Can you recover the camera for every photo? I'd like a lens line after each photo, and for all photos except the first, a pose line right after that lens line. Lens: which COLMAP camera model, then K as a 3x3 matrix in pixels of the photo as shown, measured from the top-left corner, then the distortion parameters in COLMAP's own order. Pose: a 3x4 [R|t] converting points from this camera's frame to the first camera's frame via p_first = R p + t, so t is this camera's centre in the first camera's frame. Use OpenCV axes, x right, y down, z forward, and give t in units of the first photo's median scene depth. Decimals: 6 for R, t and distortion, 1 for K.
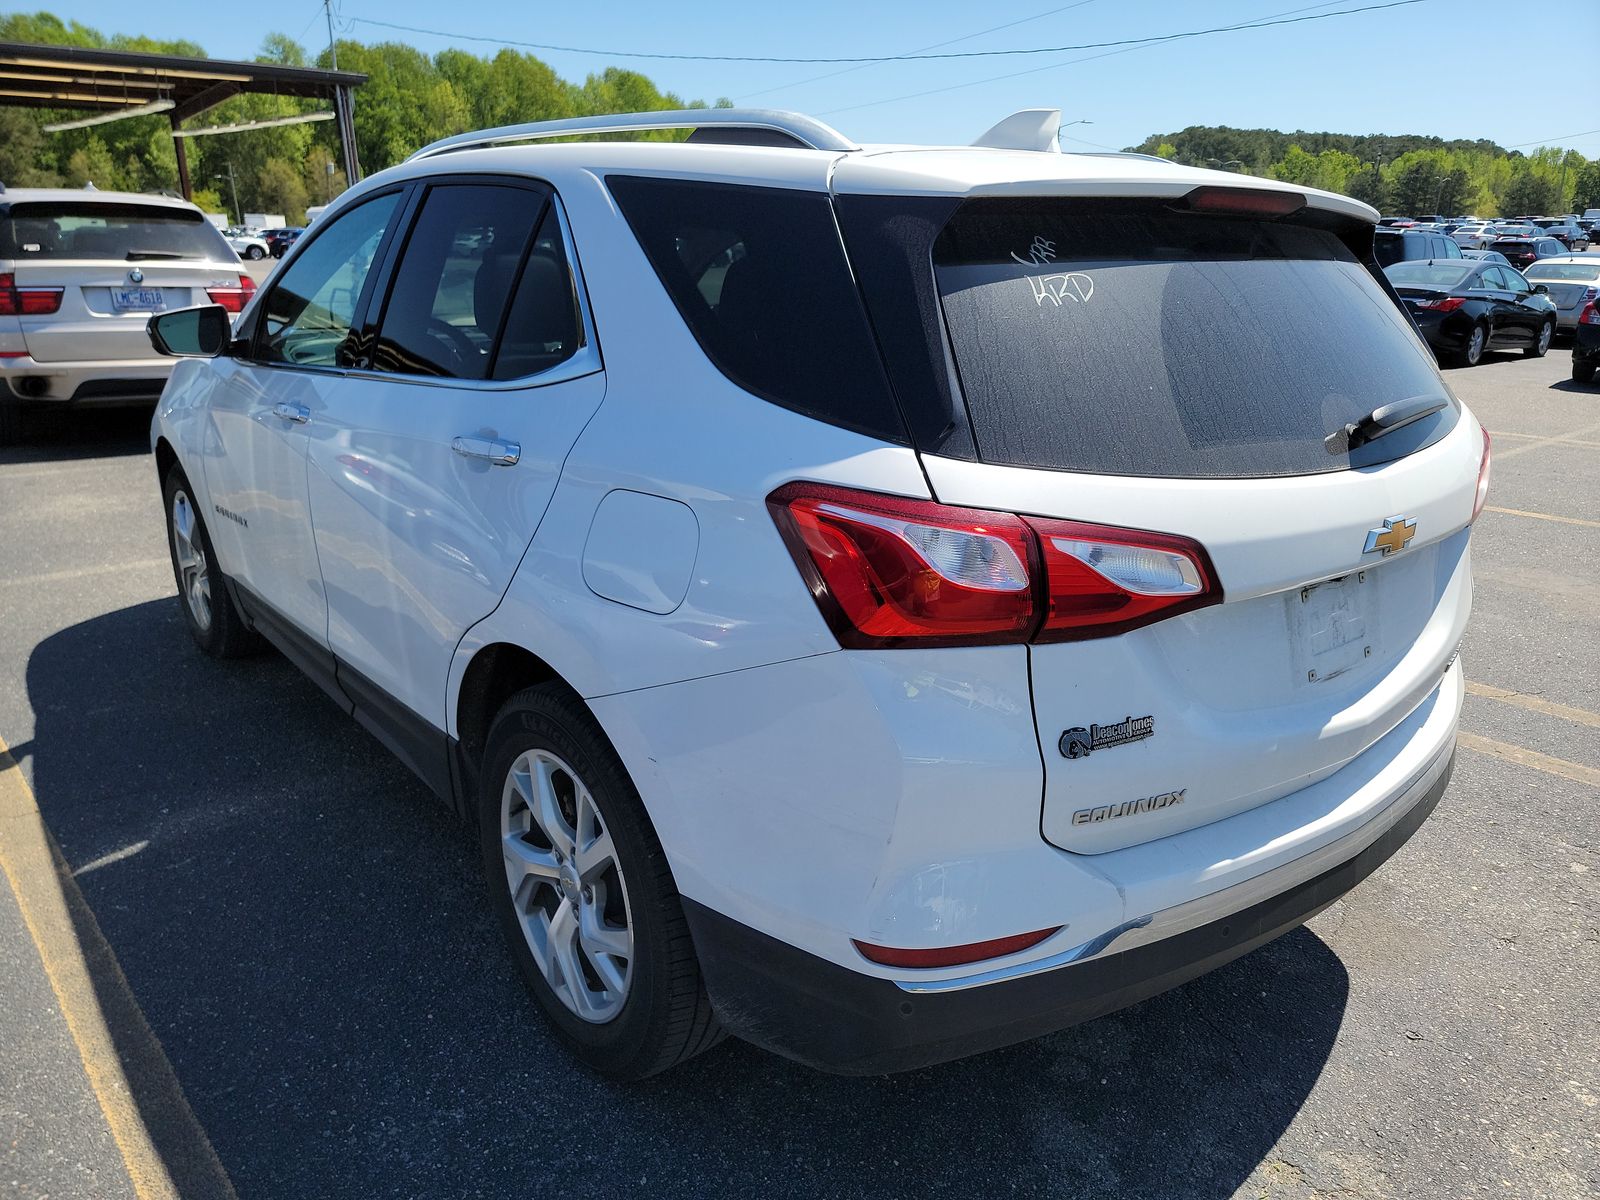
lens RADIAL K [[1117.3, 0, 820.3], [0, 1117.3, 644.8], [0, 0, 1]] dist [0.070929, -0.061296]
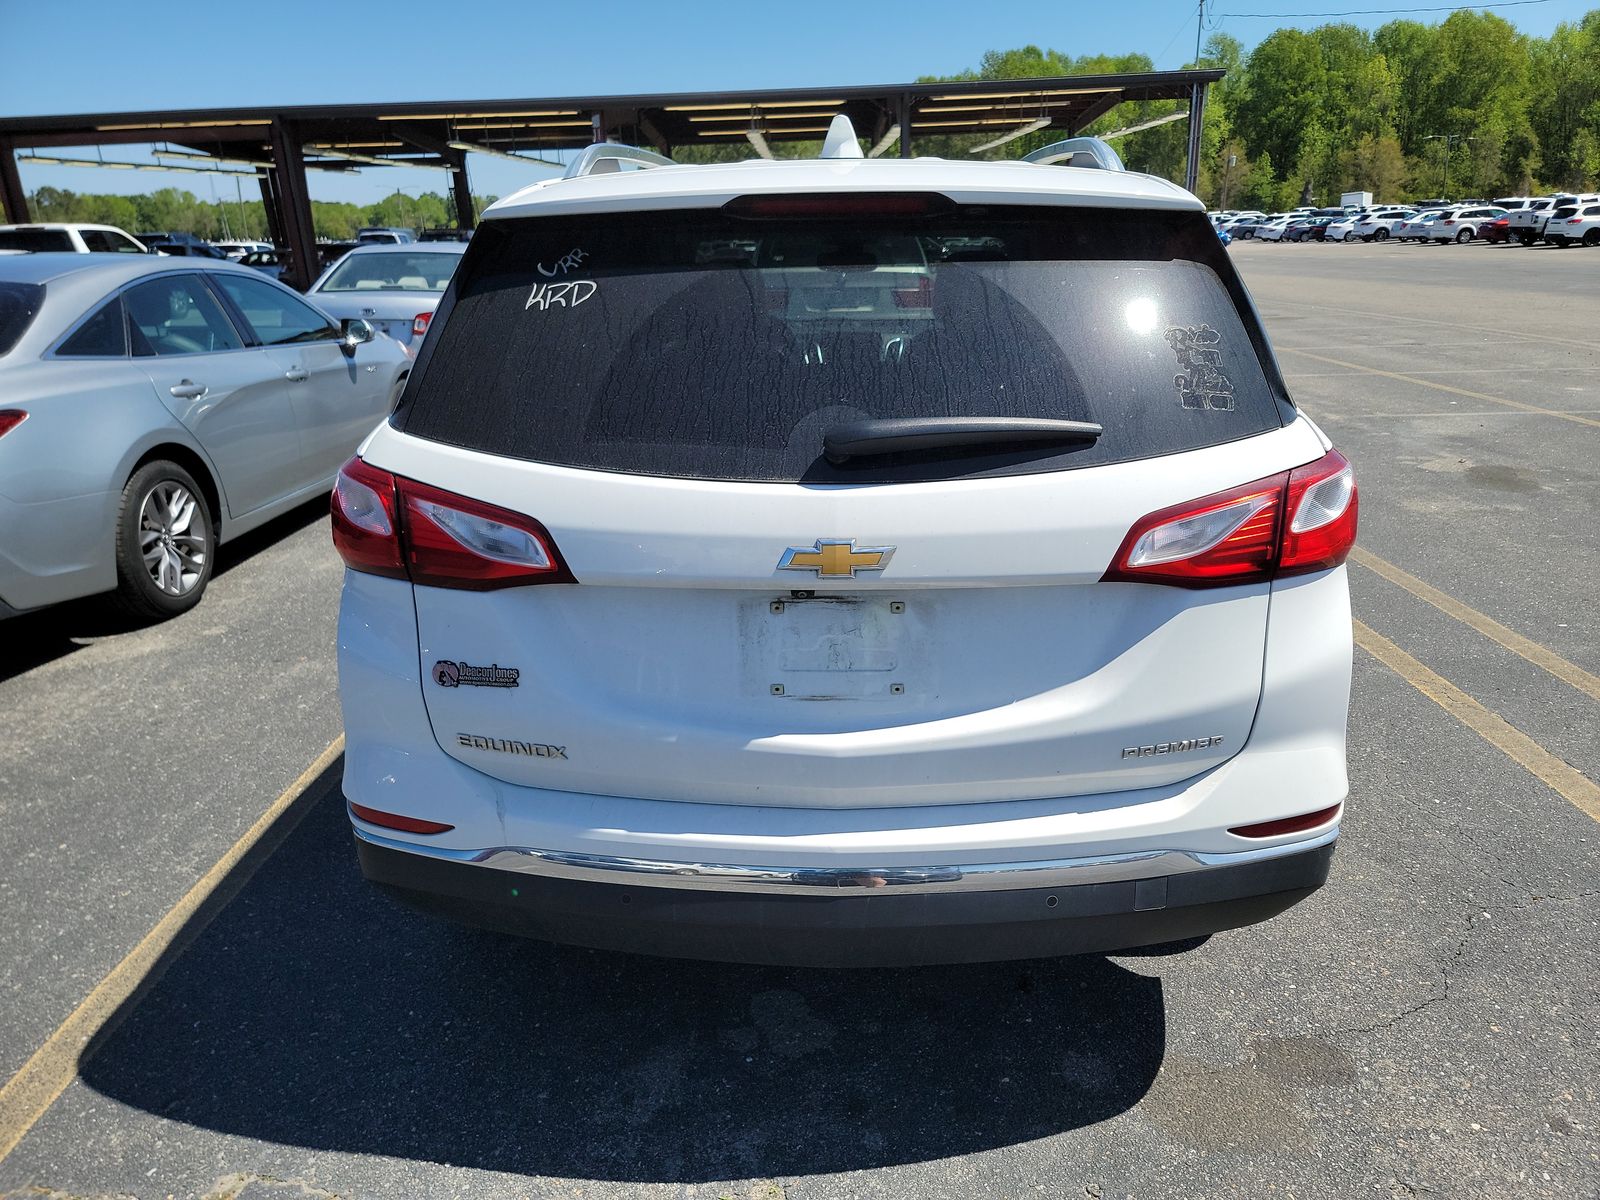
lens RADIAL K [[1117.3, 0, 820.3], [0, 1117.3, 644.8], [0, 0, 1]] dist [0.070929, -0.061296]
pose [[0.741062, 0.194536, -0.642638, 0.263192], [-0.188800, 0.978865, 0.078601, -0.023018], [0.644346, 0.063082, 0.762128, 0.068368]]
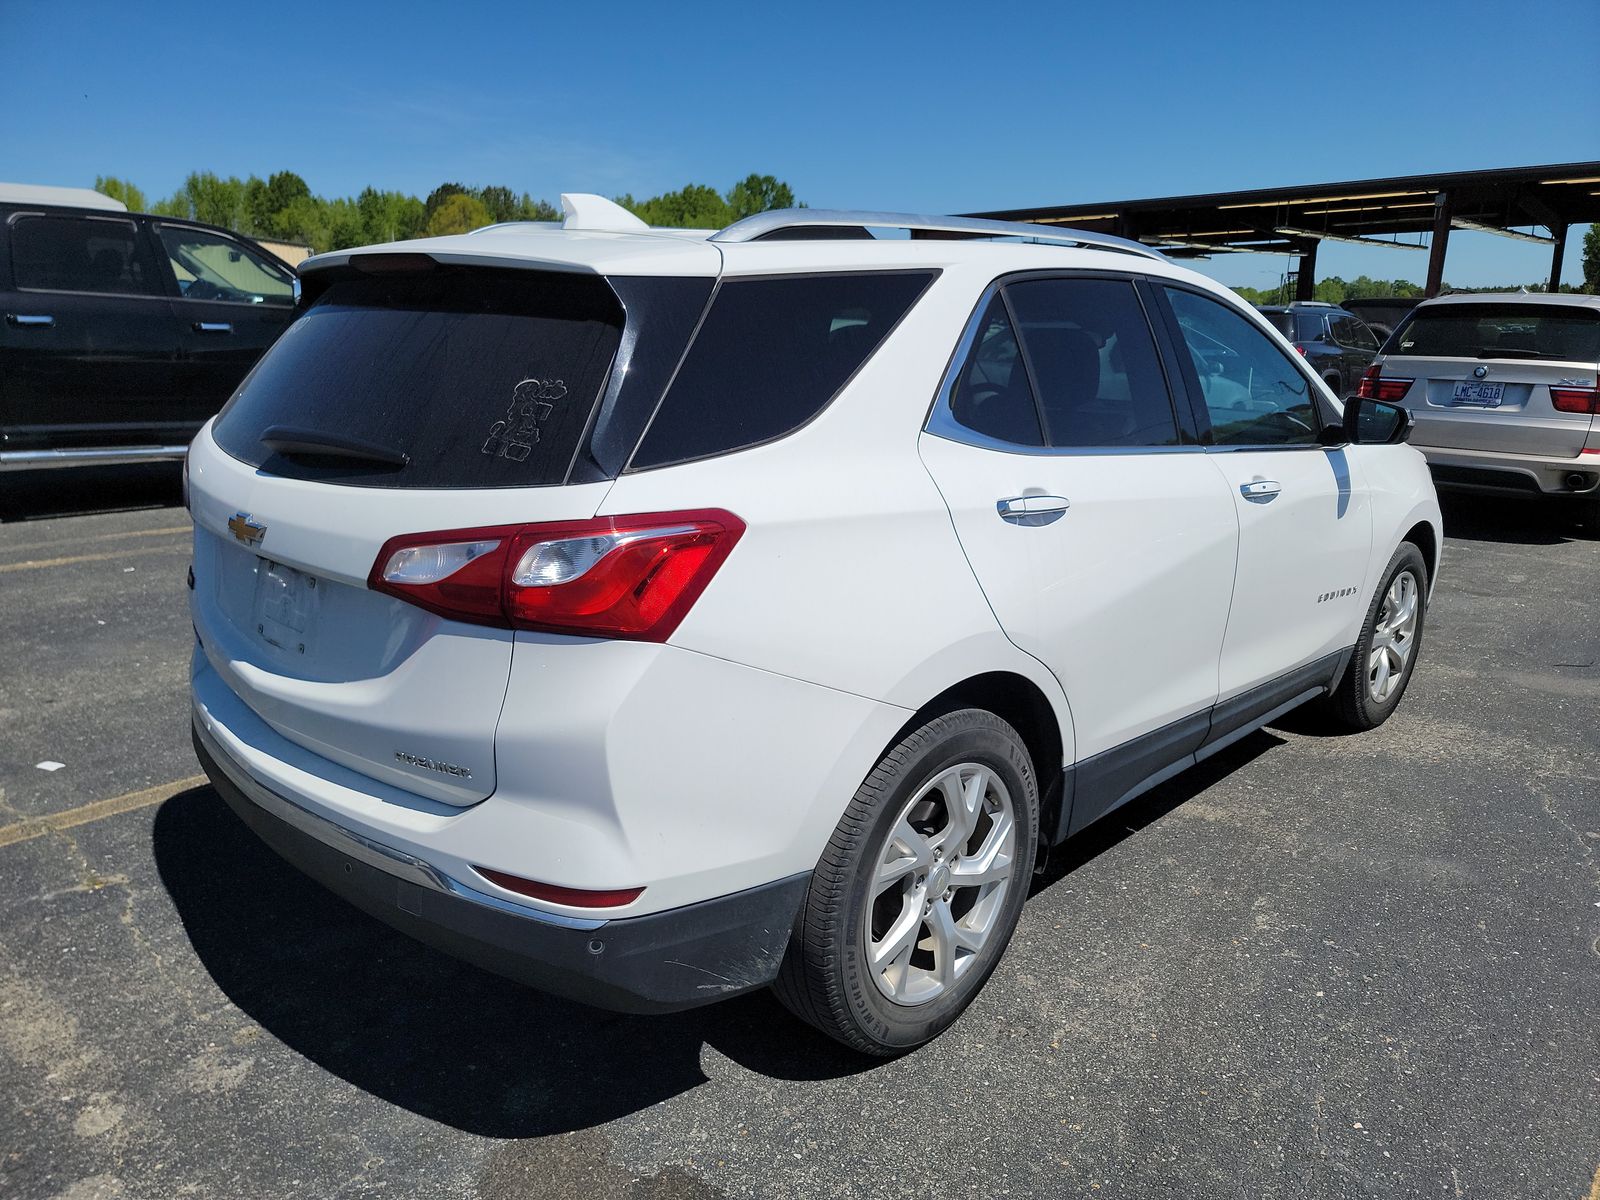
lens RADIAL K [[1117.3, 0, 820.3], [0, 1117.3, 644.8], [0, 0, 1]] dist [0.070929, -0.061296]
pose [[0.091140, 0.254929, -0.962655, 0.415033], [-0.343400, 0.915431, 0.209912, -0.105496], [0.934757, 0.311444, 0.170975, 0.333837]]
